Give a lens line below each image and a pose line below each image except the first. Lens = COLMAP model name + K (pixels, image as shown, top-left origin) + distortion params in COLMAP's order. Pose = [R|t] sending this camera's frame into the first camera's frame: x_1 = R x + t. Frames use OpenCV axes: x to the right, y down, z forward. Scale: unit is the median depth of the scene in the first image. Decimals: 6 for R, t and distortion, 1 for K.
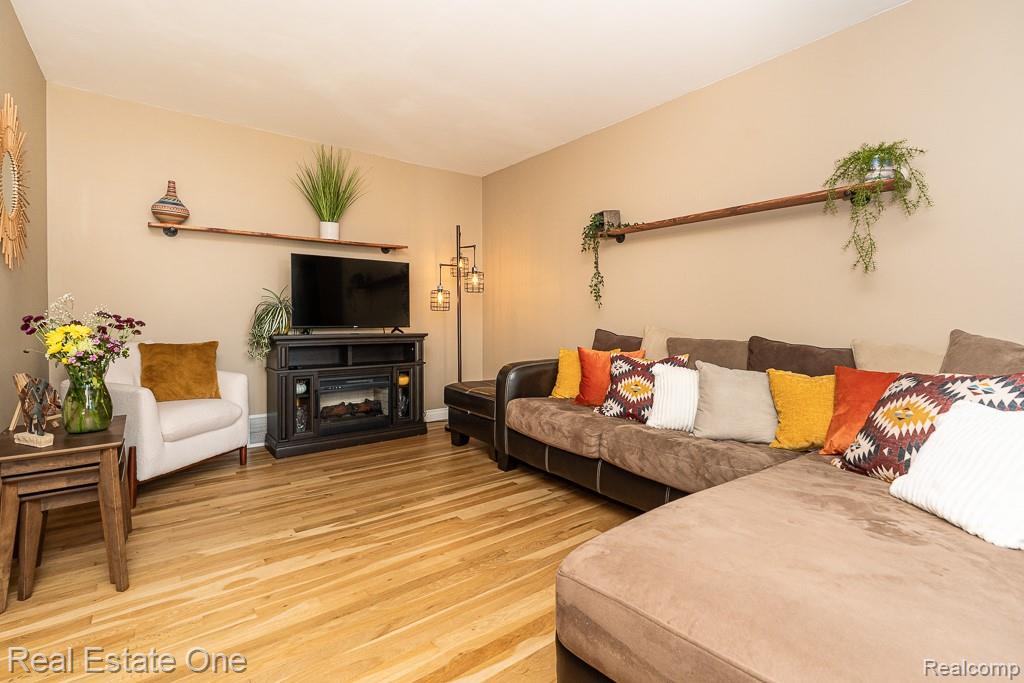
lens RADIAL K [[471.9, 0, 514.2], [0, 471.9, 332.5], [0, 0, 1]] dist [-0.008442, 0.002938]
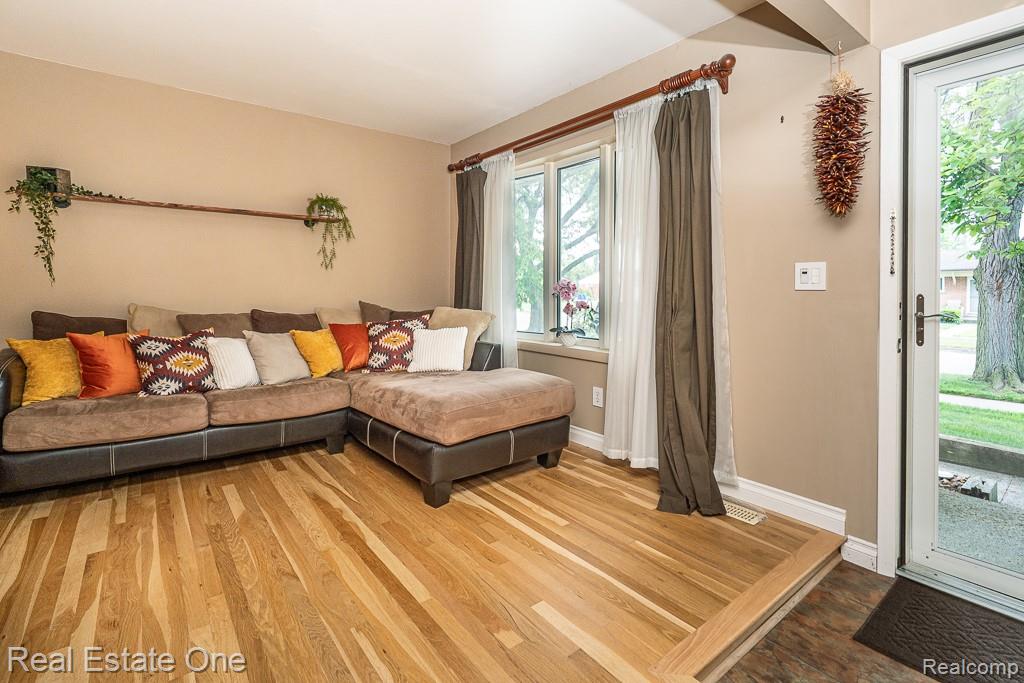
lens RADIAL K [[471.9, 0, 532.1], [0, 471.9, 285.6], [0, 0, 1]] dist [-0.008442, 0.002938]
pose [[-0.023636, -0.009396, 0.999676, -0.898558], [0.014681, 0.999845, 0.009745, -0.062486], [-0.999613, 0.014907, -0.023494, 0.246434]]
